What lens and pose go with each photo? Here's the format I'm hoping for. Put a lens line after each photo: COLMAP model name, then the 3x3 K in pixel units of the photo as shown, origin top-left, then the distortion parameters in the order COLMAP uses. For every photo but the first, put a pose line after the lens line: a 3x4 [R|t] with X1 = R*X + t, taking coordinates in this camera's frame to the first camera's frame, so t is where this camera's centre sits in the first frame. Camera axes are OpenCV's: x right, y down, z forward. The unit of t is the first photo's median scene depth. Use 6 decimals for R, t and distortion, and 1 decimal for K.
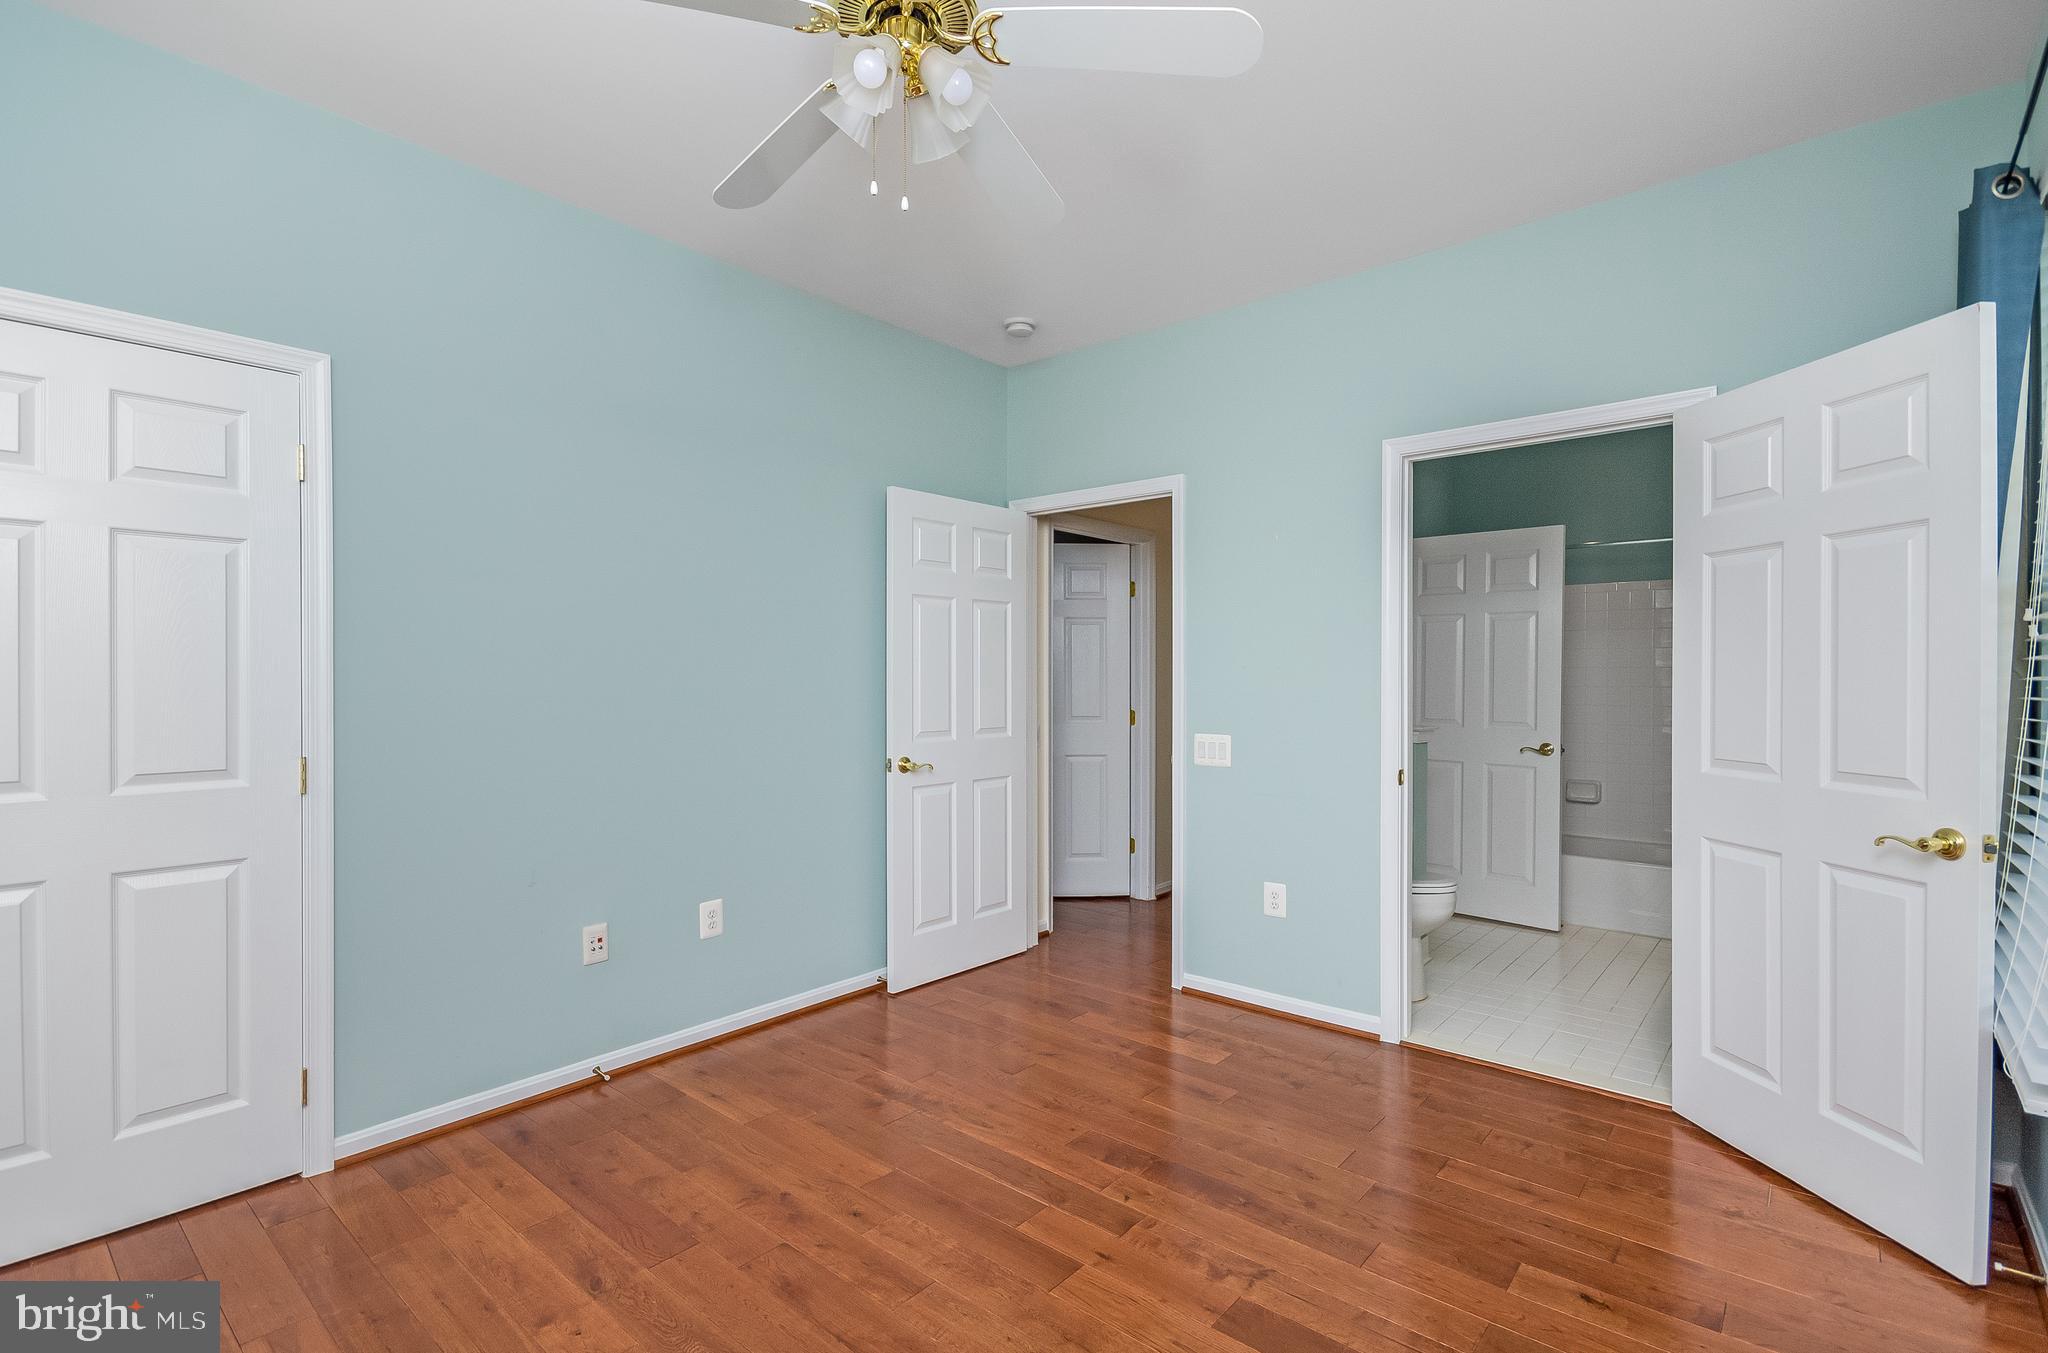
lens RADIAL K [[953.8, 0, 1011.7], [0, 953.8, 677.4], [0, 0, 1]] dist [0.015845, -0.005832]
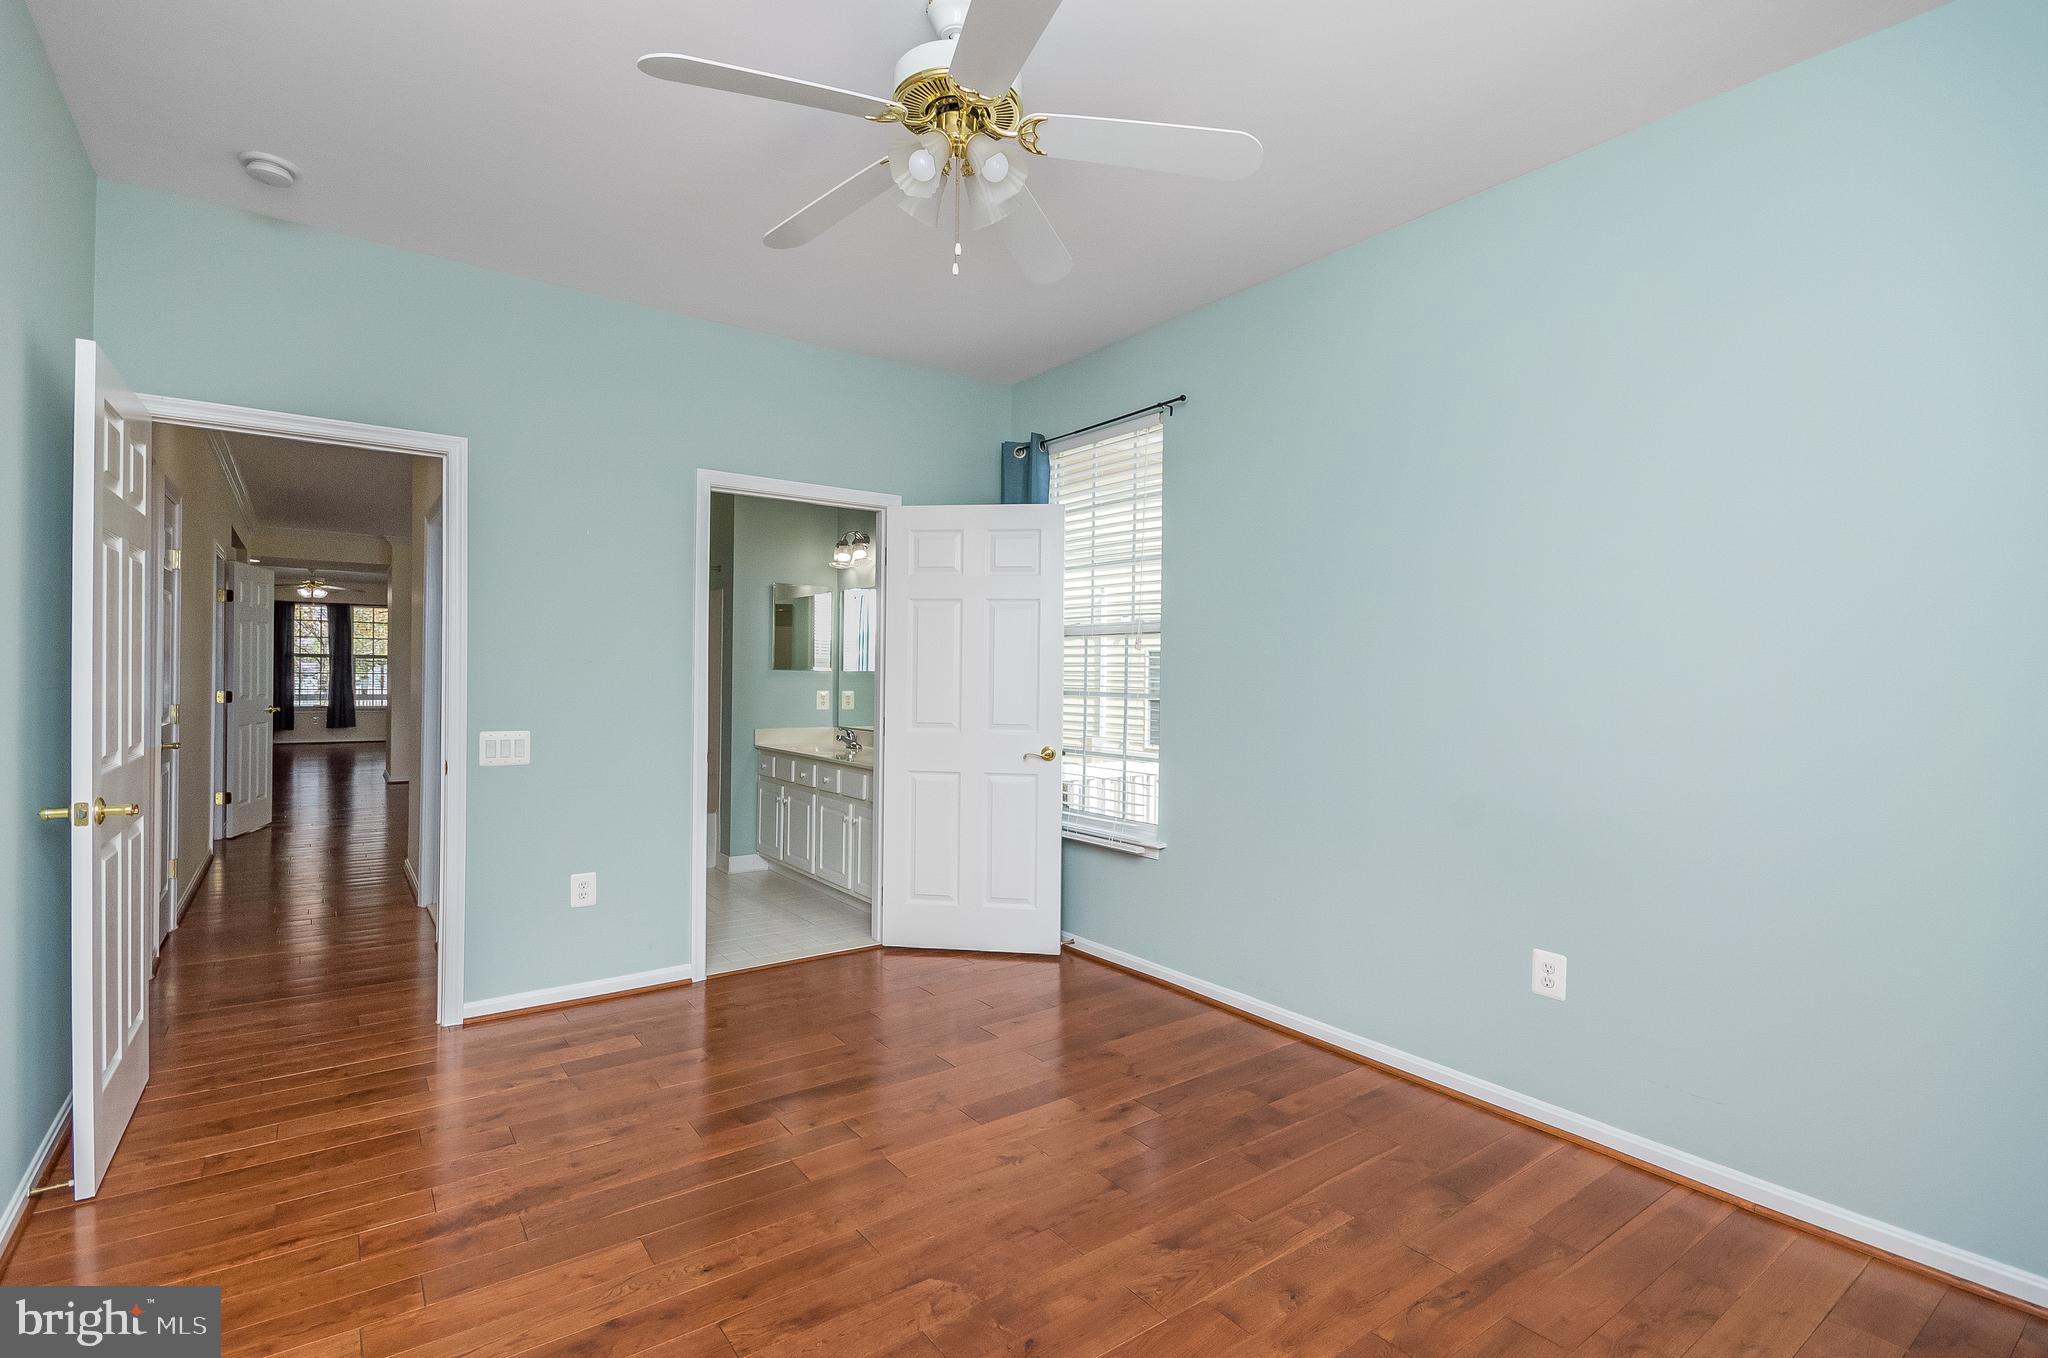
lens RADIAL K [[953.8, 0, 1041.0], [0, 953.8, 662.9], [0, 0, 1]] dist [0.015845, -0.005832]
pose [[0.215475, 0.011506, 0.976442, -0.688735], [-0.011181, 0.999894, -0.009315, -0.003993], [-0.976445, -0.008910, 0.215581, 0.351256]]
